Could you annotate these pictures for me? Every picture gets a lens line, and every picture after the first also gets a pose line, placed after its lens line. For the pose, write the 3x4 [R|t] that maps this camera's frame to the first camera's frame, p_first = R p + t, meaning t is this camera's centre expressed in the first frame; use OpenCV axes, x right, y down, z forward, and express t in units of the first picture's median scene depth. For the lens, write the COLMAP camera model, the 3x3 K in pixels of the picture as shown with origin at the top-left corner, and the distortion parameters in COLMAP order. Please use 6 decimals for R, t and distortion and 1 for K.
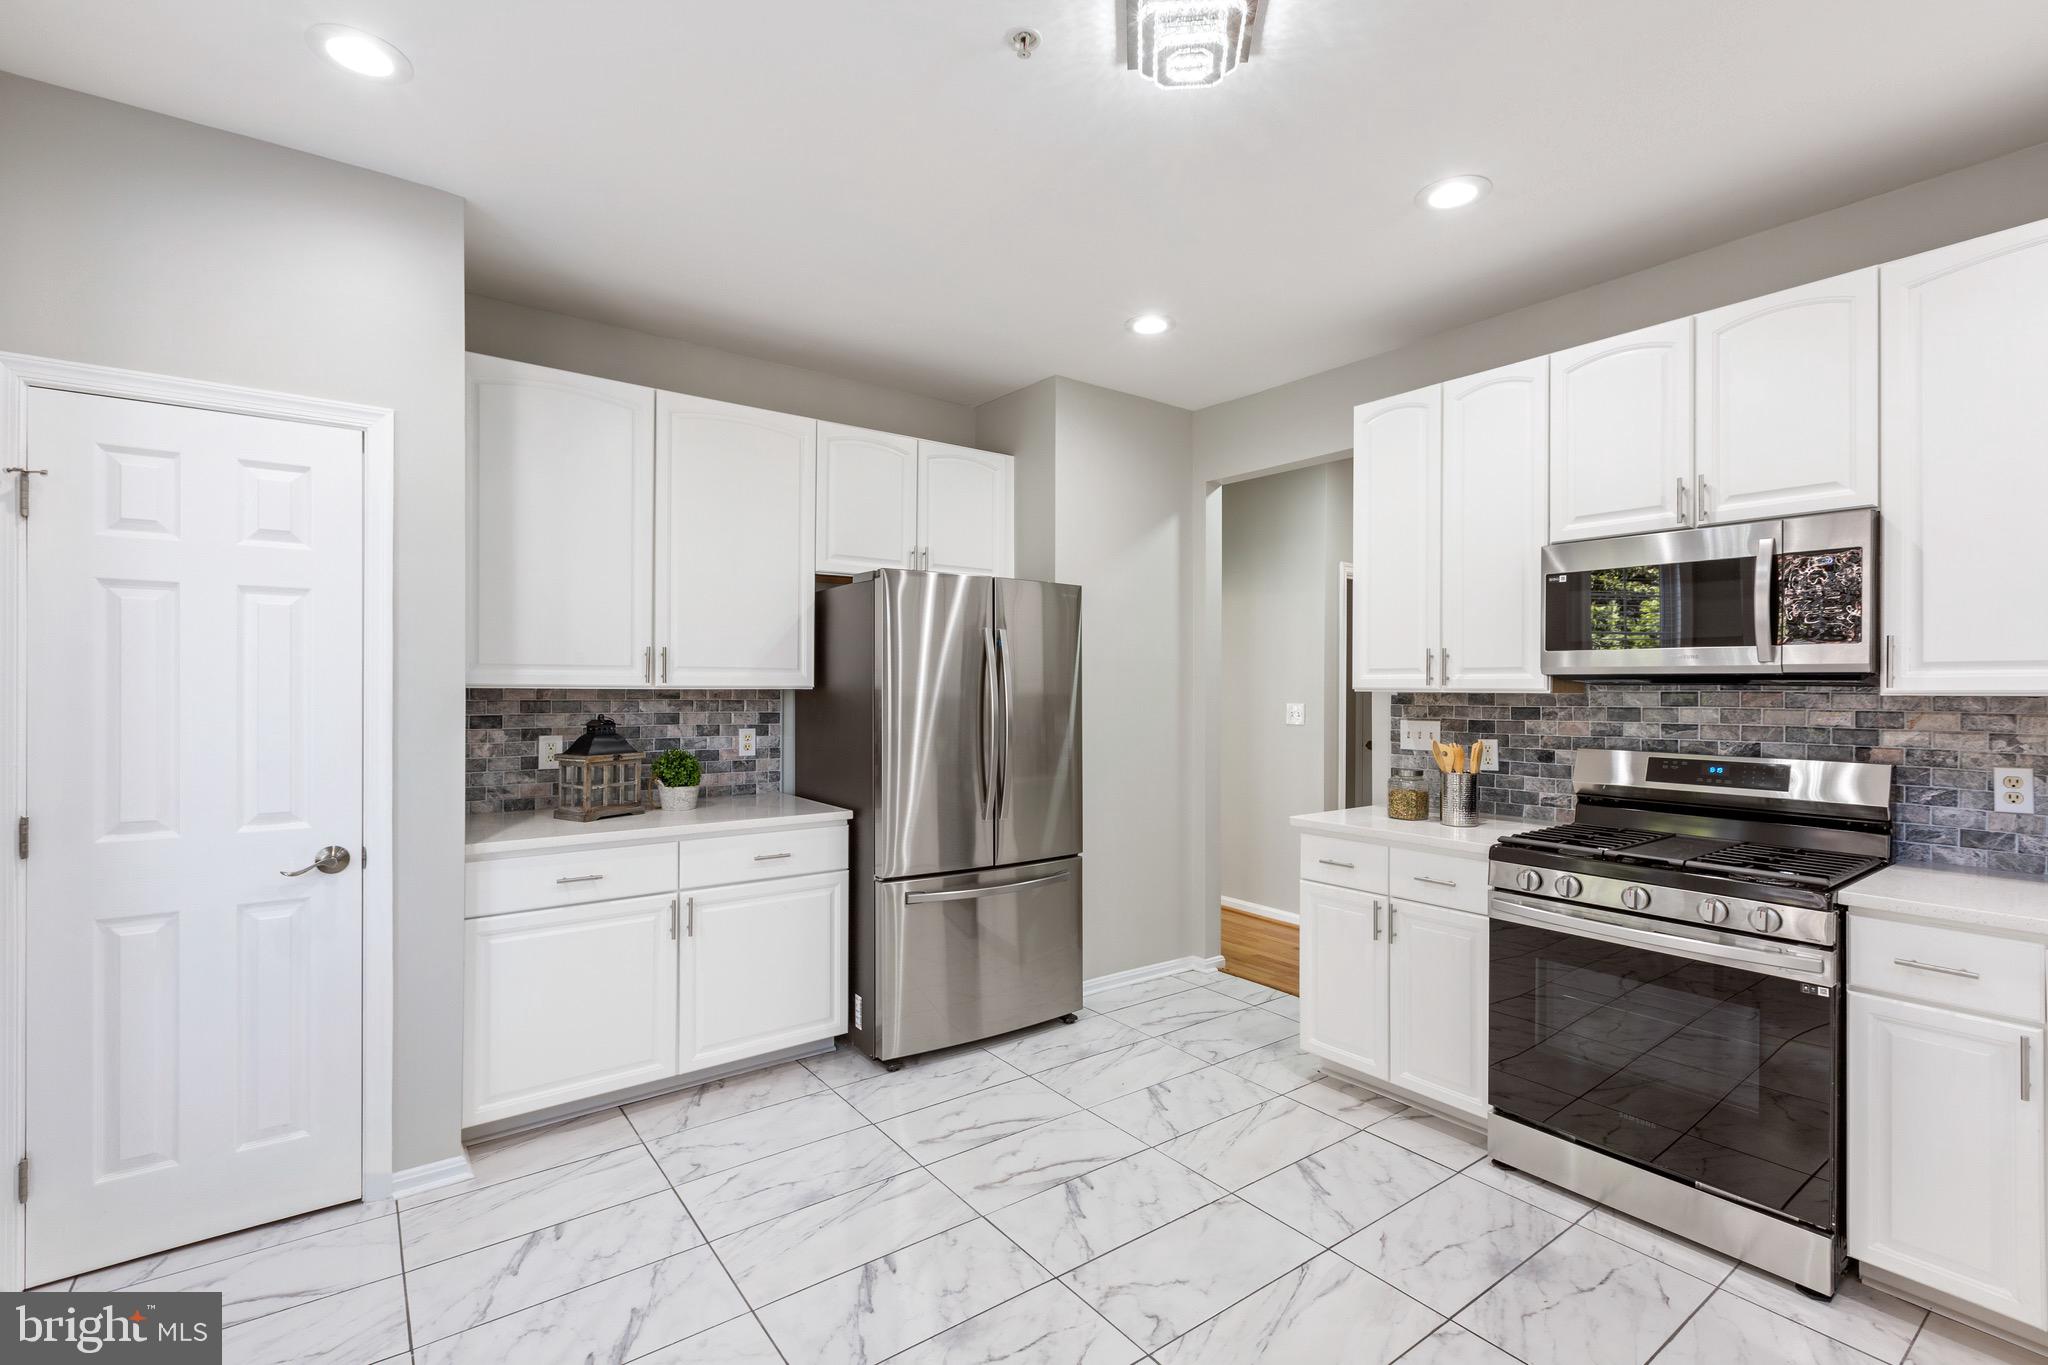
lens RADIAL K [[923.9, 0, 1027.9], [0, 923.9, 686.4], [0, 0, 1]] dist [0.001602, -0.000318]
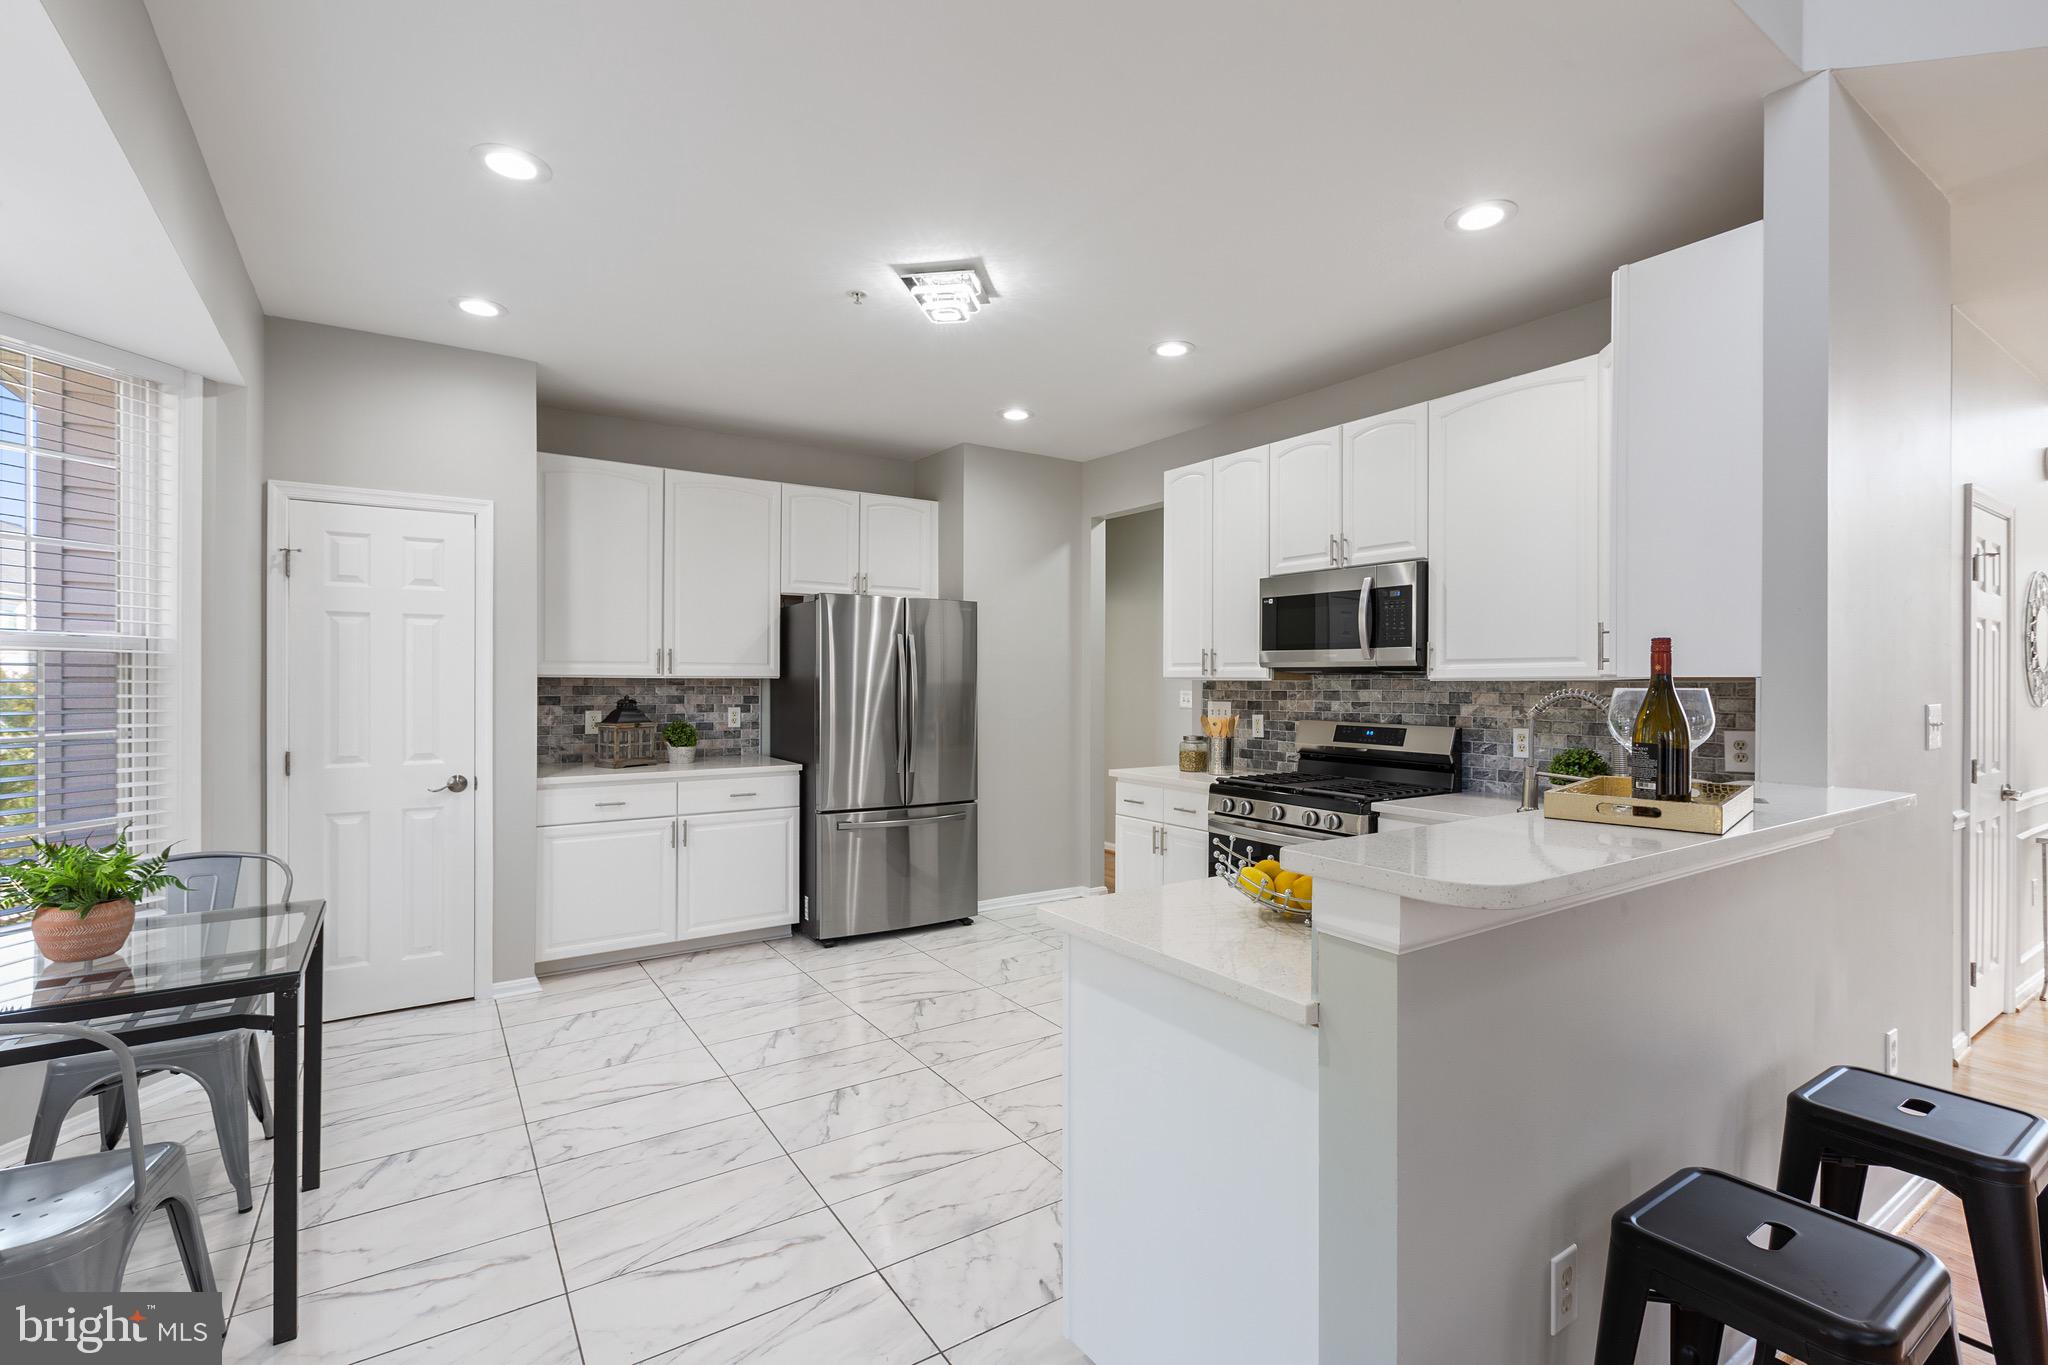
lens RADIAL K [[923.9, 0, 1021.8], [0, 923.9, 678.7], [0, 0, 1]] dist [0.001602, -0.000318]
pose [[0.998404, -0.000125, -0.056480, 0.256958], [0.000102, 1.000000, -0.000405, 0.005118], [0.056480, 0.000399, 0.998404, -0.443536]]
